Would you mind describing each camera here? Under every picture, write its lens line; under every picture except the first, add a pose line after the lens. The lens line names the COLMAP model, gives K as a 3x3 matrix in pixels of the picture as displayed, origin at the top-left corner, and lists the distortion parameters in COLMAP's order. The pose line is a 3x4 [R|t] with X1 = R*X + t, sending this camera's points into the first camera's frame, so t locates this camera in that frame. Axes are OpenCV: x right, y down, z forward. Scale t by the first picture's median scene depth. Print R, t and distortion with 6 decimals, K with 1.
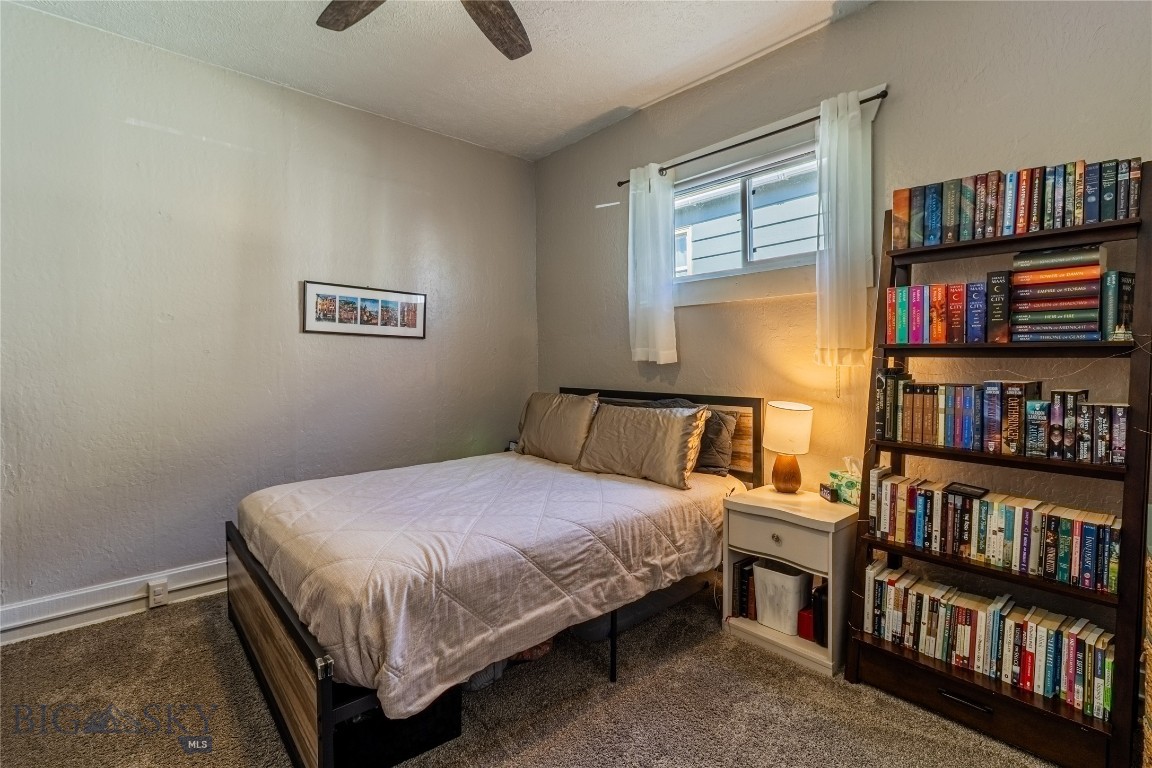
lens RADIAL K [[531.7, 0, 575.8], [0, 531.7, 365.5], [0, 0, 1]] dist [0.001301, 0.000672]
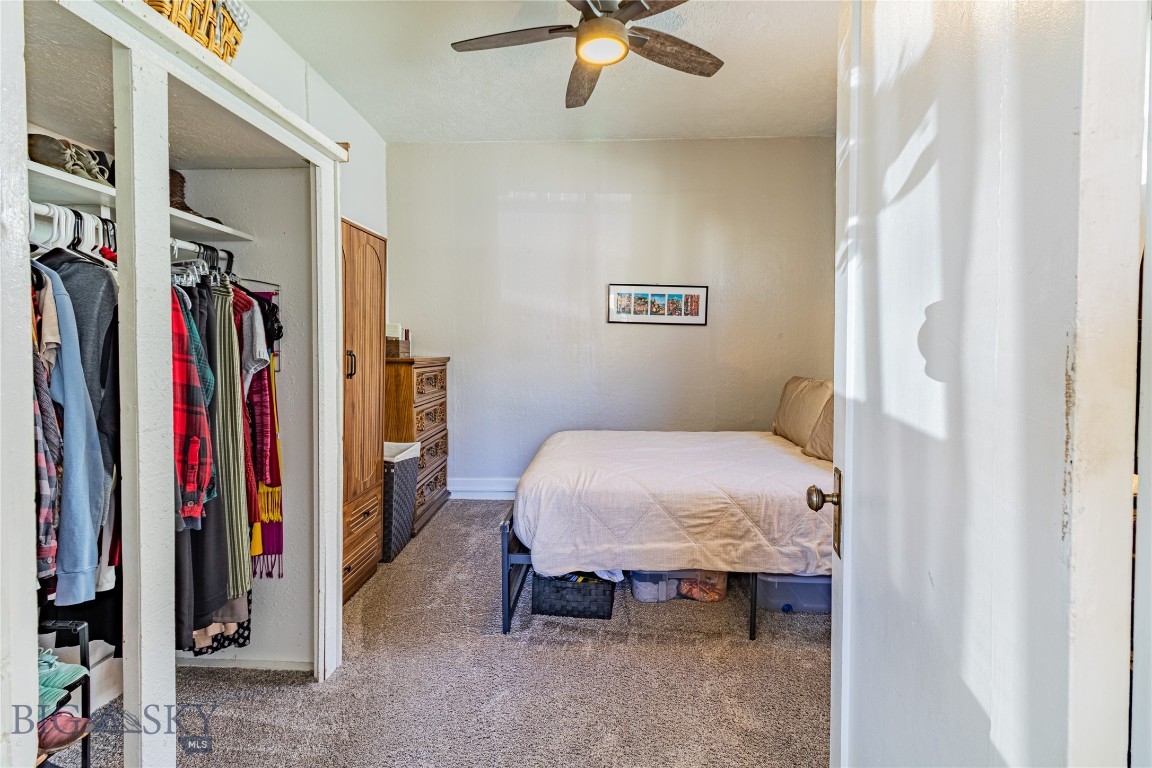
lens RADIAL K [[531.7, 0, 575.8], [0, 531.7, 365.5], [0, 0, 1]] dist [0.001301, 0.000672]
pose [[0.718346, 0.029993, -0.695039, 0.585566], [-0.012656, 0.999468, 0.030049, 0.008857], [0.695571, -0.012789, 0.718344, -0.021929]]
